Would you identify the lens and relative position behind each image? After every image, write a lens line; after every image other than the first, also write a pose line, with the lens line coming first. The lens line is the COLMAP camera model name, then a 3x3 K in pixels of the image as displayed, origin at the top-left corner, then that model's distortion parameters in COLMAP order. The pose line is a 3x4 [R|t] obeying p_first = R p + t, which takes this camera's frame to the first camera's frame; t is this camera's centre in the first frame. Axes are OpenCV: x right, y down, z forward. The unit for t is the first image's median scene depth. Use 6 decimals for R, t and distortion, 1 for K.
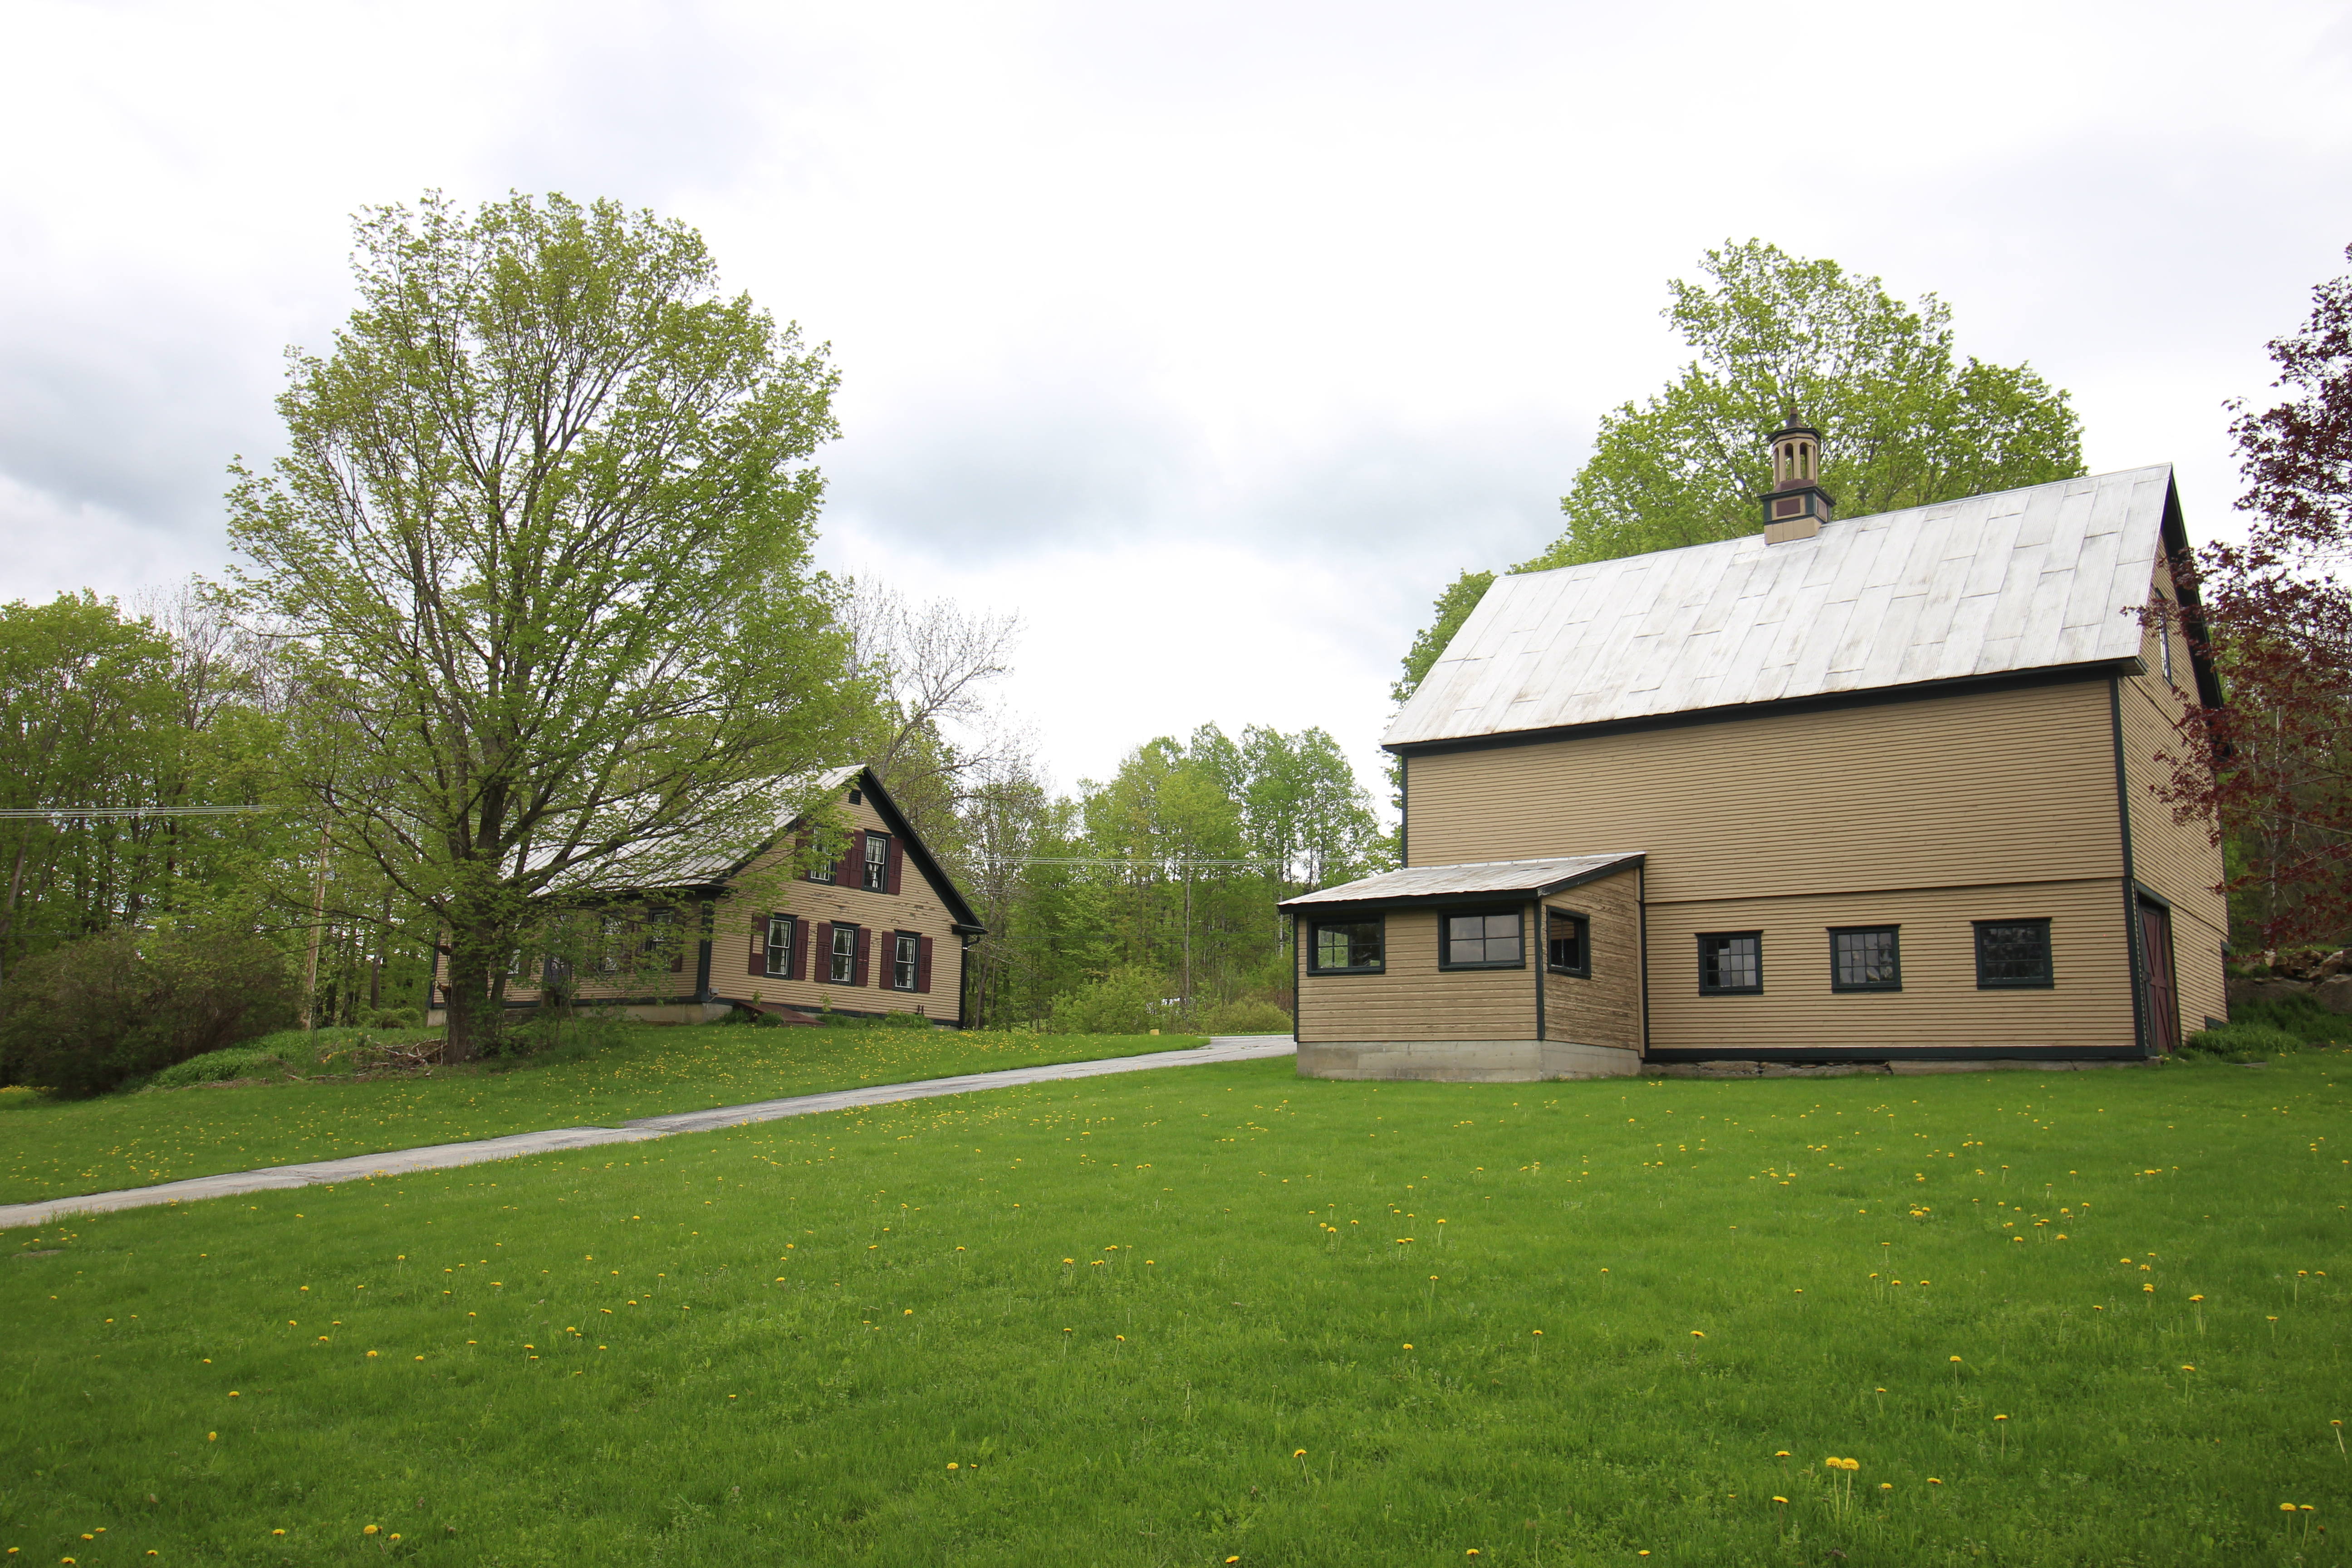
lens RADIAL K [[1604.4, 0, 1176.0], [0, 1604.4, 784.0], [0, 0, 1]] dist [0.002721, 0.000470]
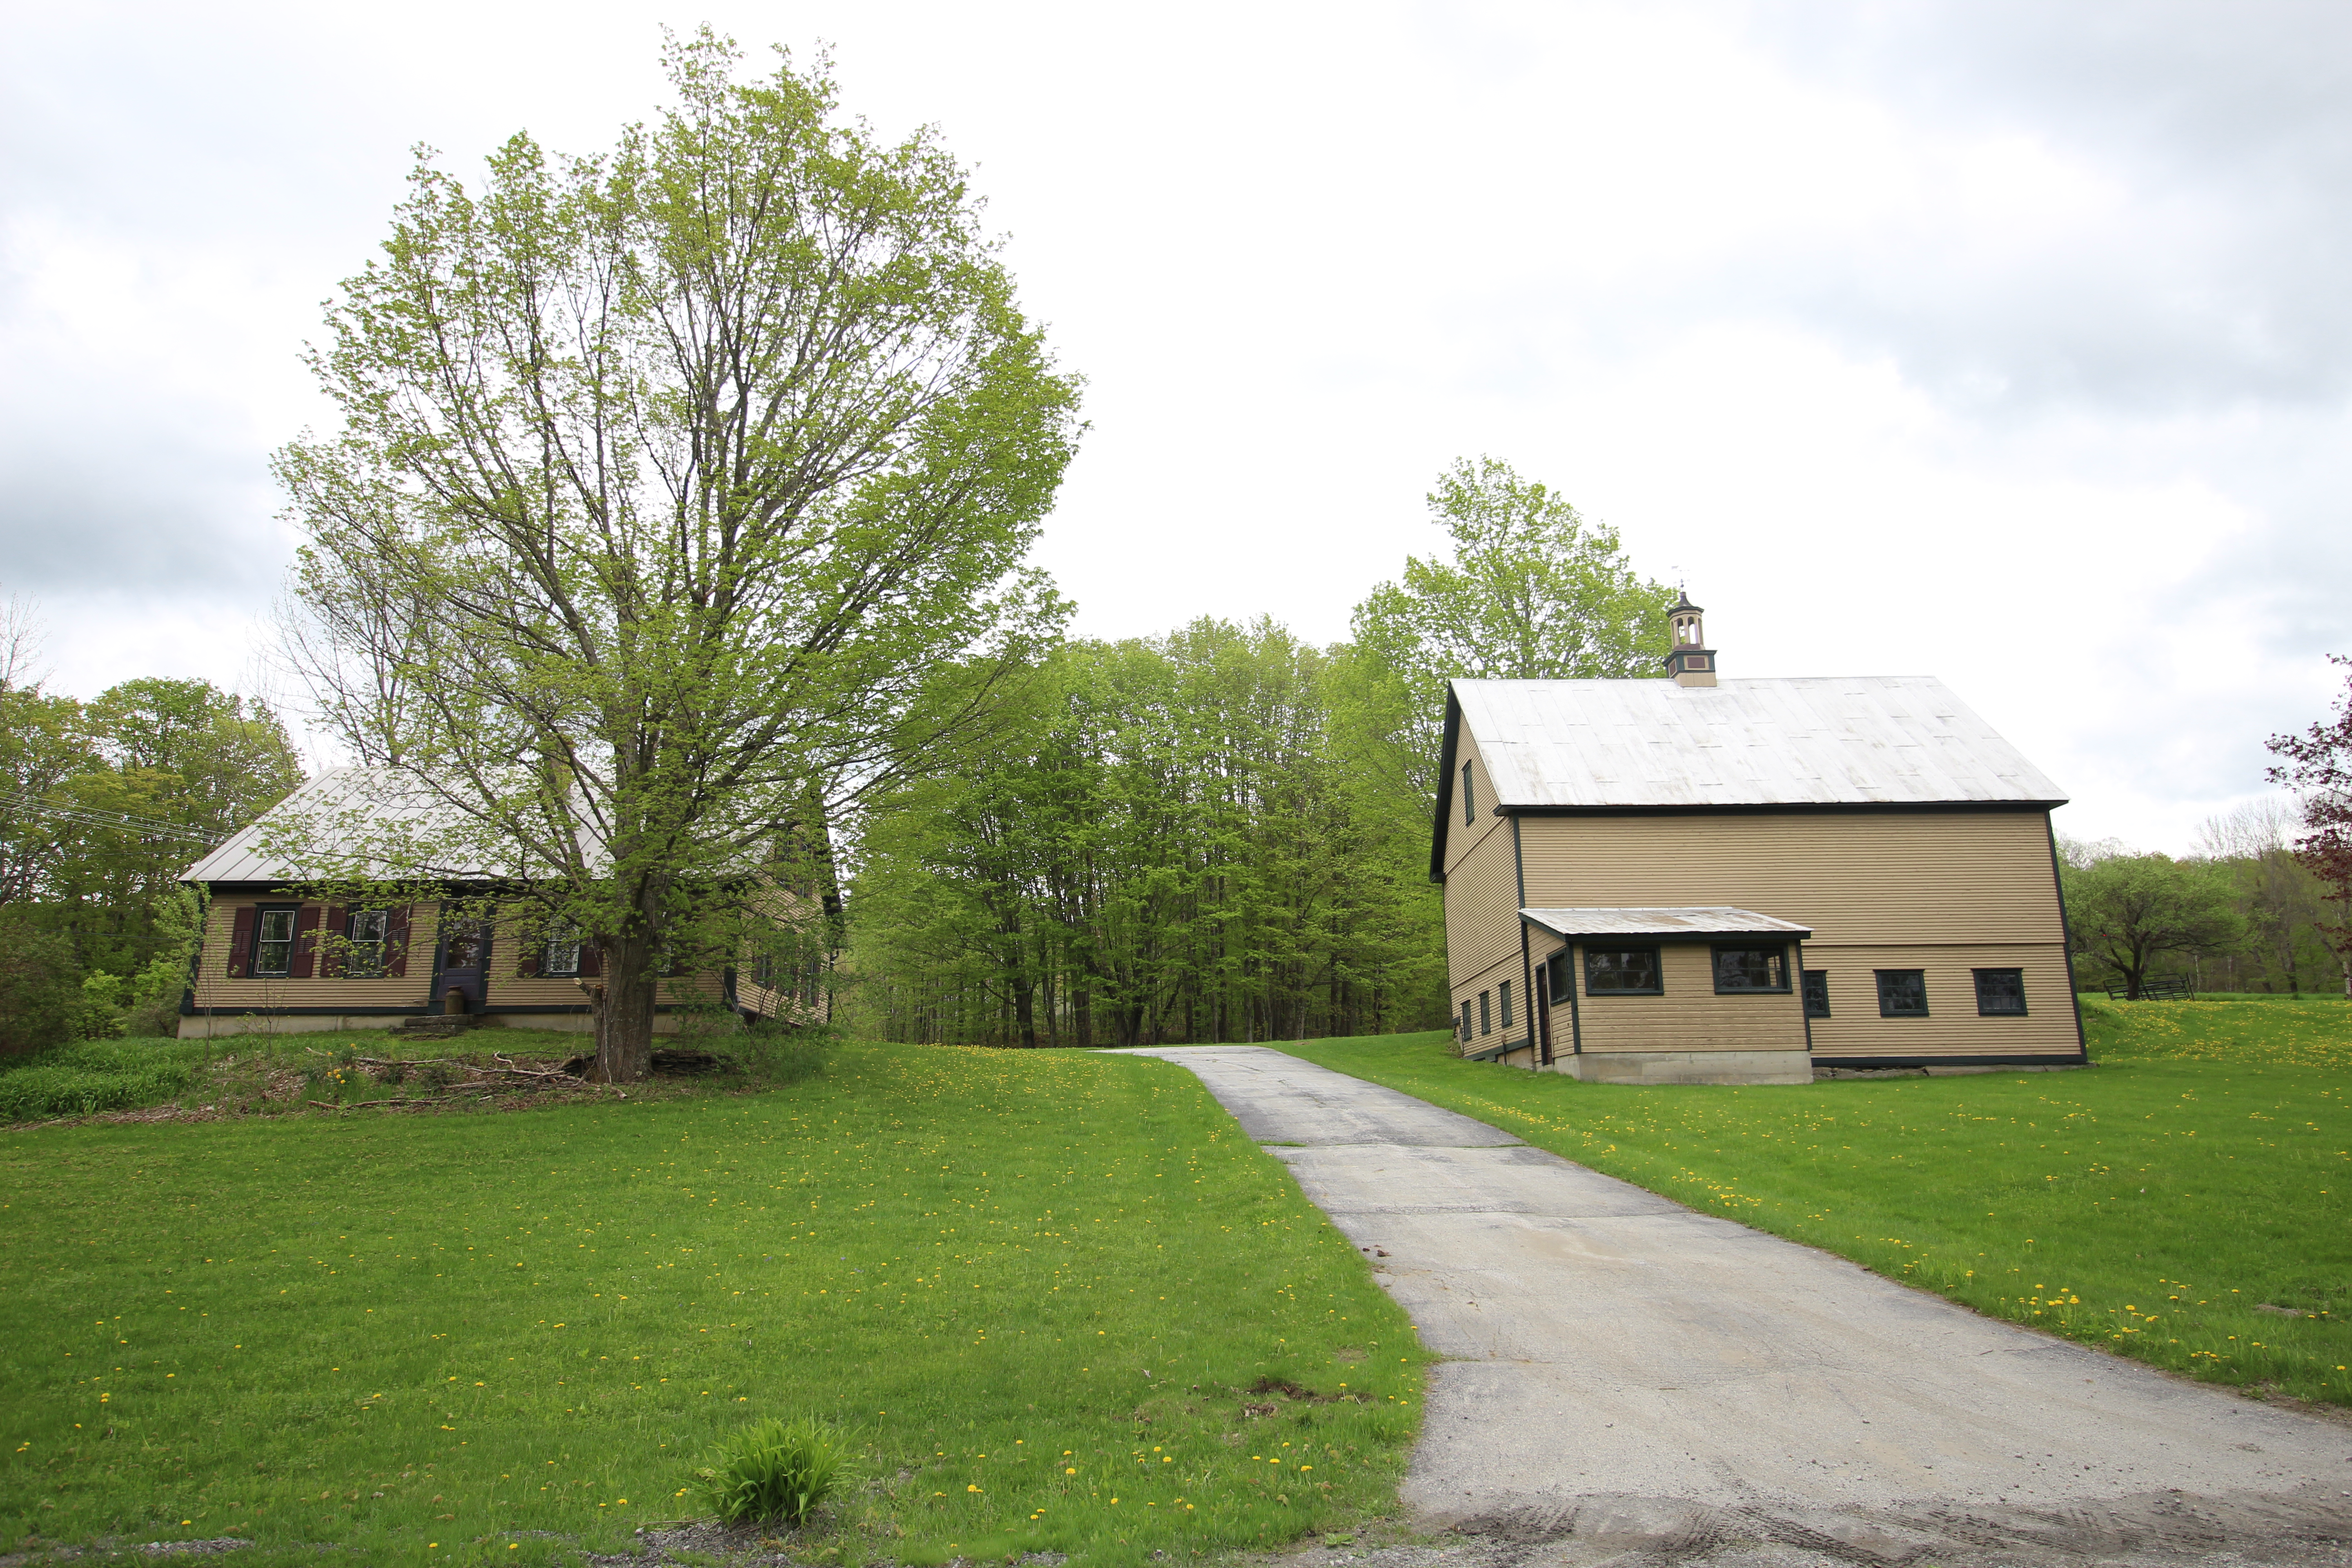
lens RADIAL K [[1312.7, 0, 1176.0], [0, 1312.7, 784.0], [0, 0, 1]] dist [-0.002957, -0.001049]
pose [[0.842795, 0.109221, 0.527036, -0.735072], [-0.082824, 0.993849, -0.073517, 0.064526], [-0.531824, 0.018308, 0.846657, 0.365168]]
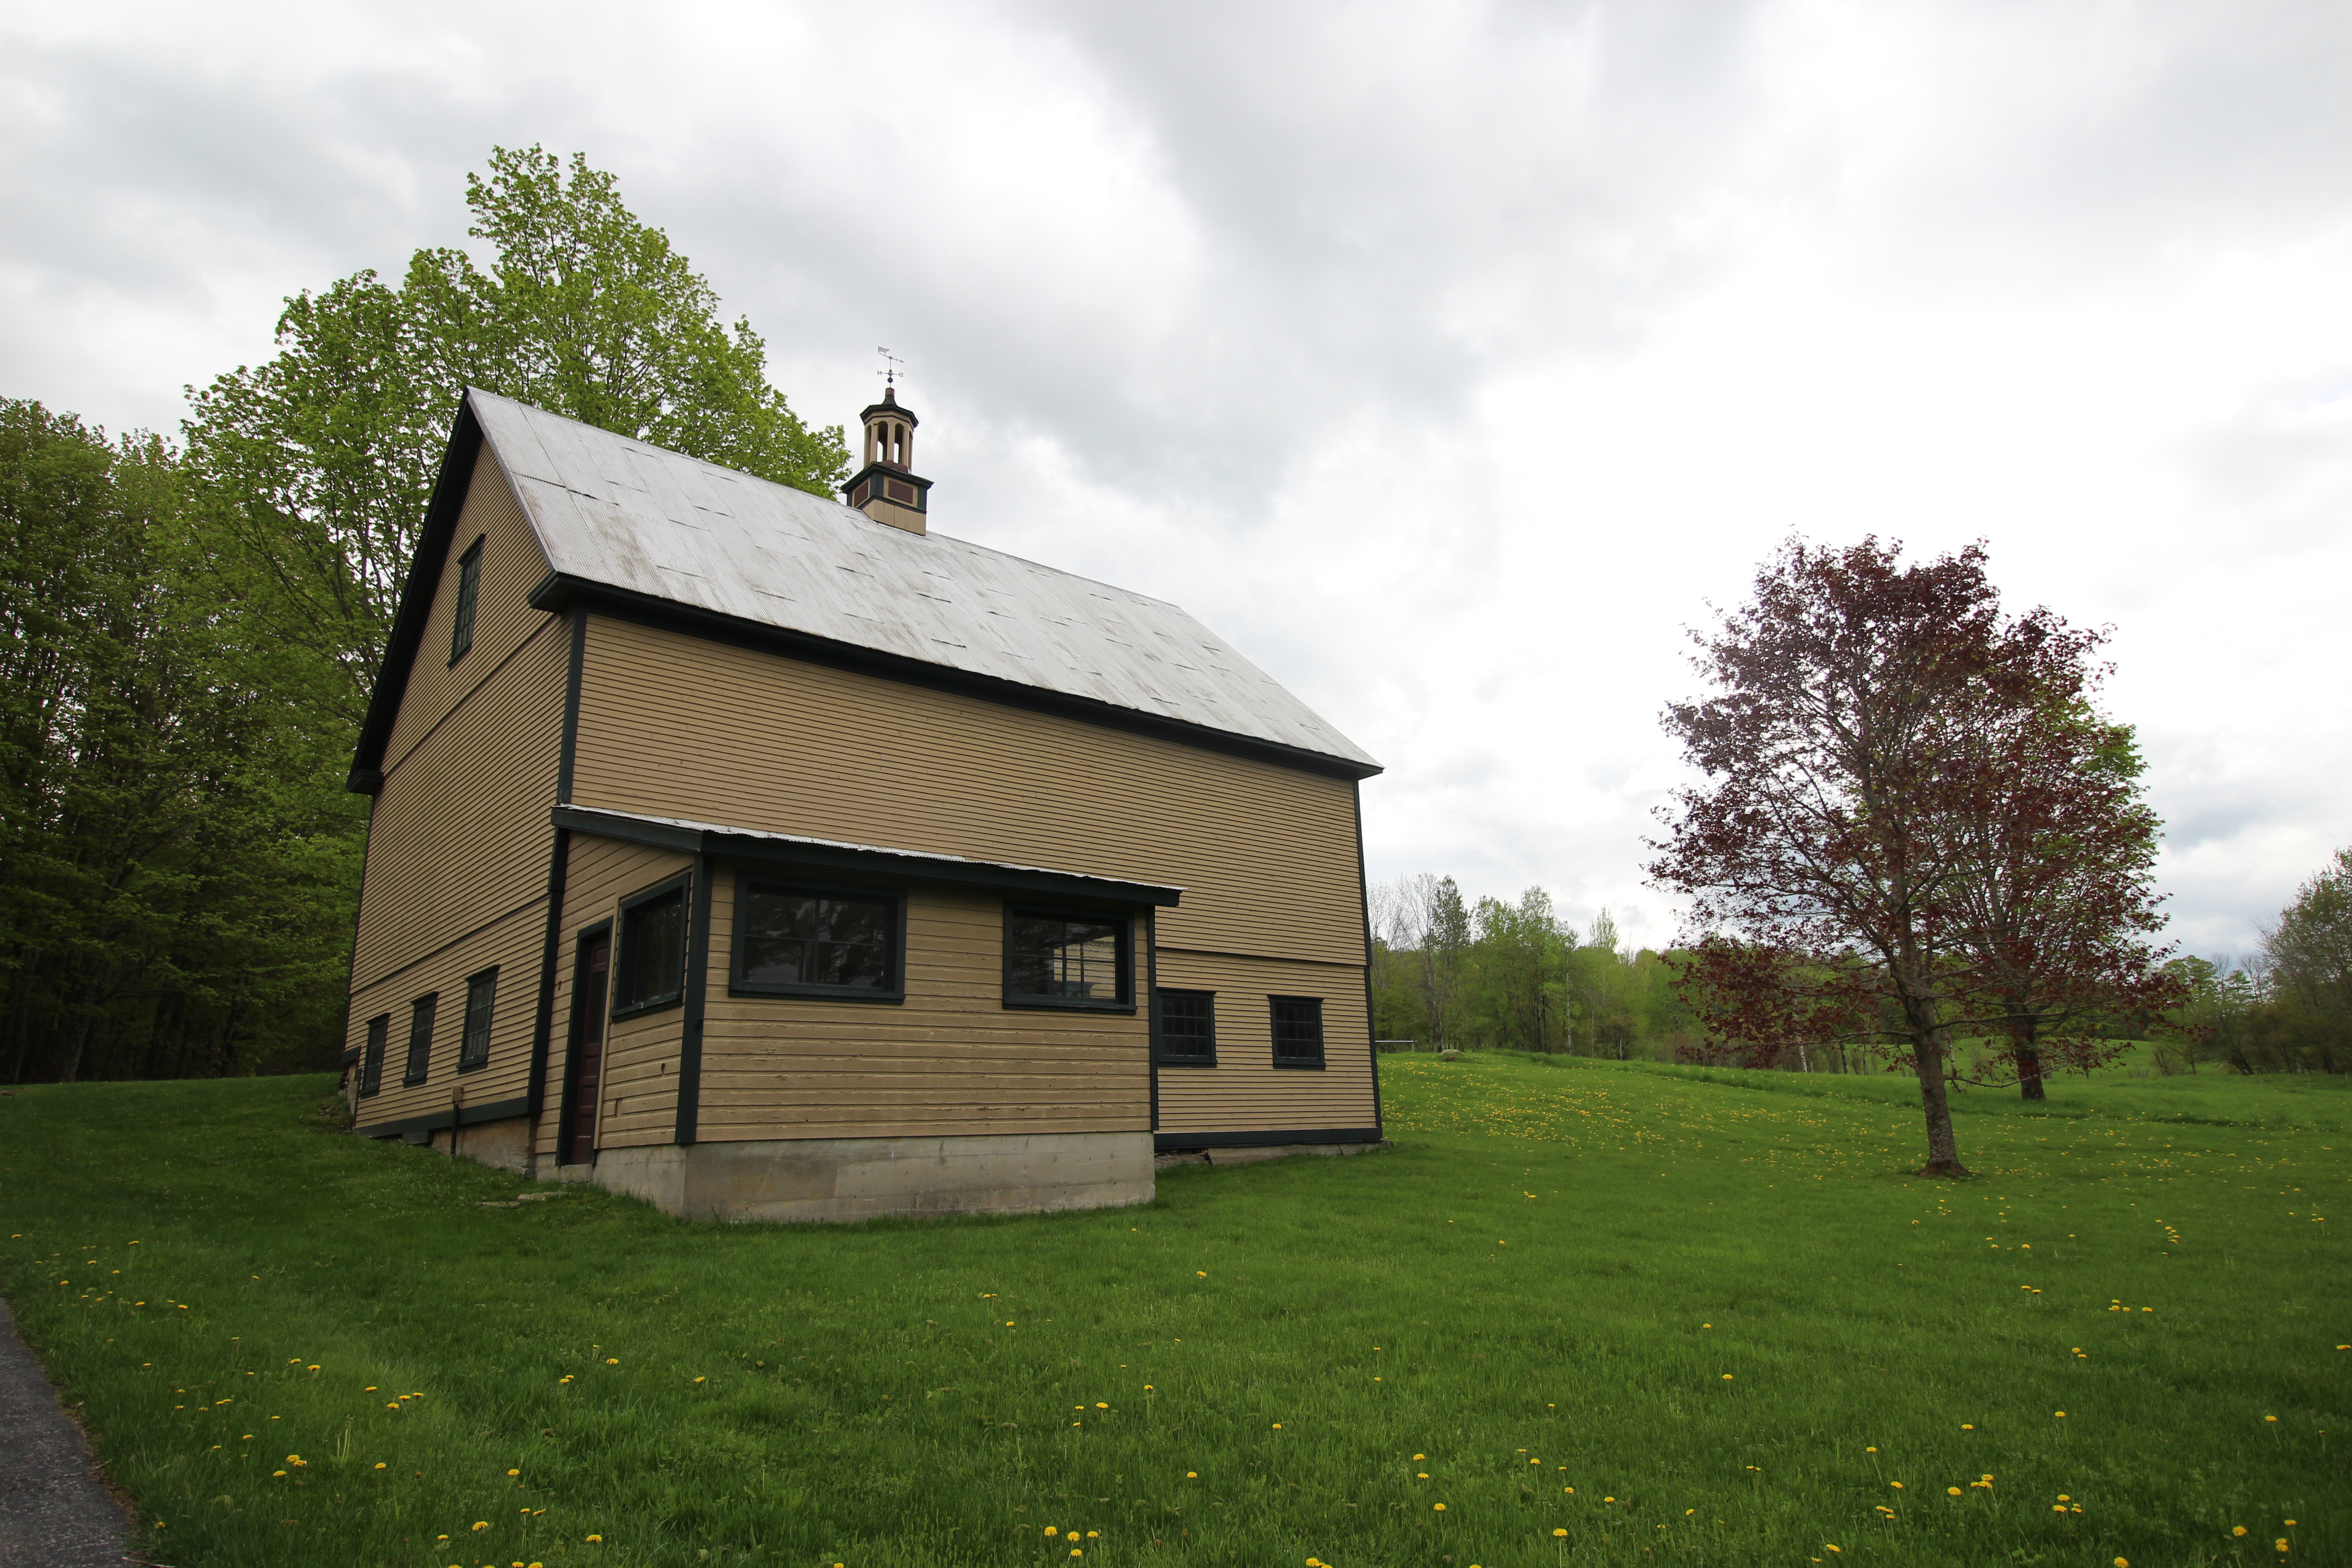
lens RADIAL K [[1331.4, 0, 1176.0], [0, 1331.4, 784.0], [0, 0, 1]] dist [0.015377, -0.019963]
pose [[0.255149, 0.228027, 0.939629, -0.275145], [-0.153708, 0.969001, -0.193417, 0.121837], [-0.954606, -0.095079, 0.282290, 0.820901]]
